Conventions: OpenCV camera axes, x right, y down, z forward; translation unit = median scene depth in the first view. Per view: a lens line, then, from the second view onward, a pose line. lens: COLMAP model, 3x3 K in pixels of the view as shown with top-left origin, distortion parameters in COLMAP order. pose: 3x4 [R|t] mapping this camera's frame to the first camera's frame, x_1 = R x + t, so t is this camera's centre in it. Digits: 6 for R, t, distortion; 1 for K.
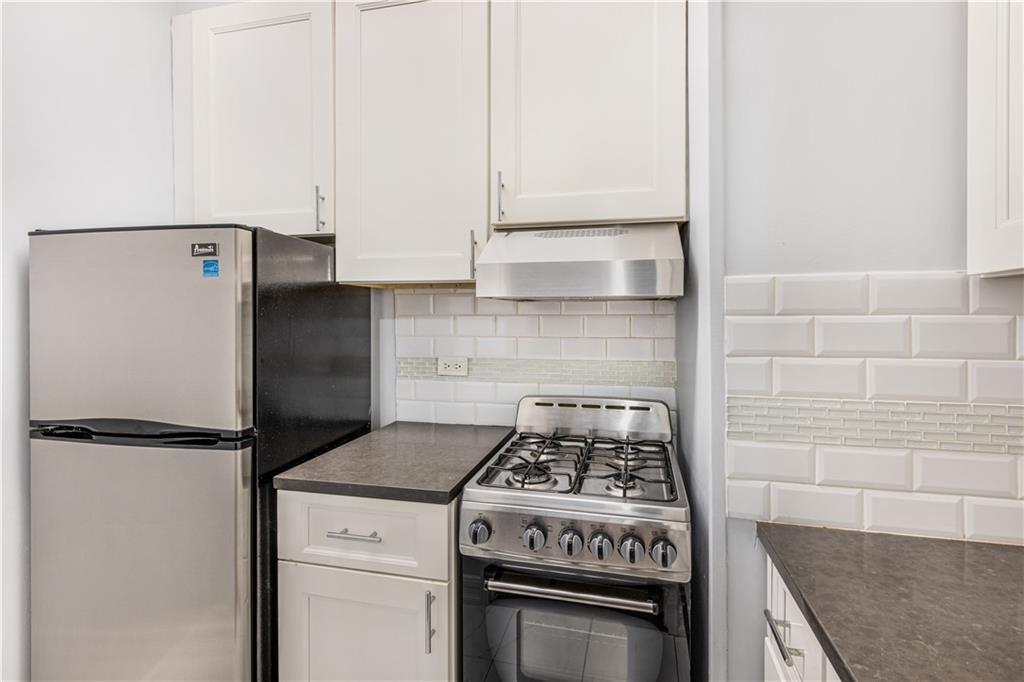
lens RADIAL K [[503.8, 0, 528.3], [0, 503.8, 321.3], [0, 0, 1]] dist [0.012516, -0.001678]
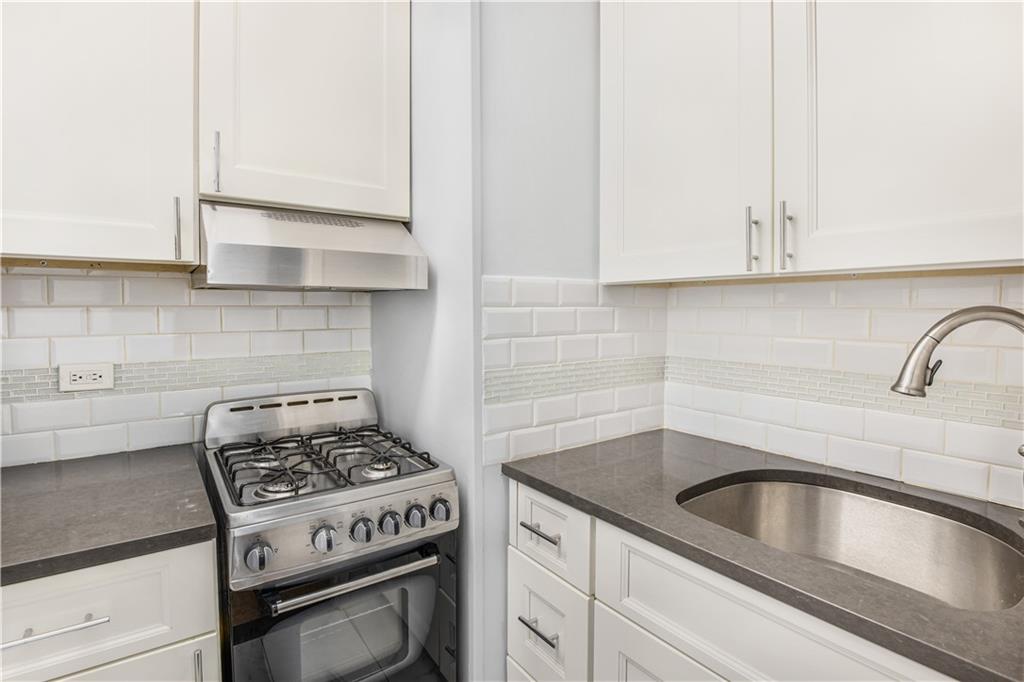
lens RADIAL K [[503.8, 0, 510.6], [0, 503.8, 335.2], [0, 0, 1]] dist [0.012516, -0.001678]
pose [[0.659209, -0.040961, 0.750844, -0.395970], [0.007974, 0.998840, 0.047489, -0.000477], [-0.751918, -0.025318, 0.658770, 0.096391]]
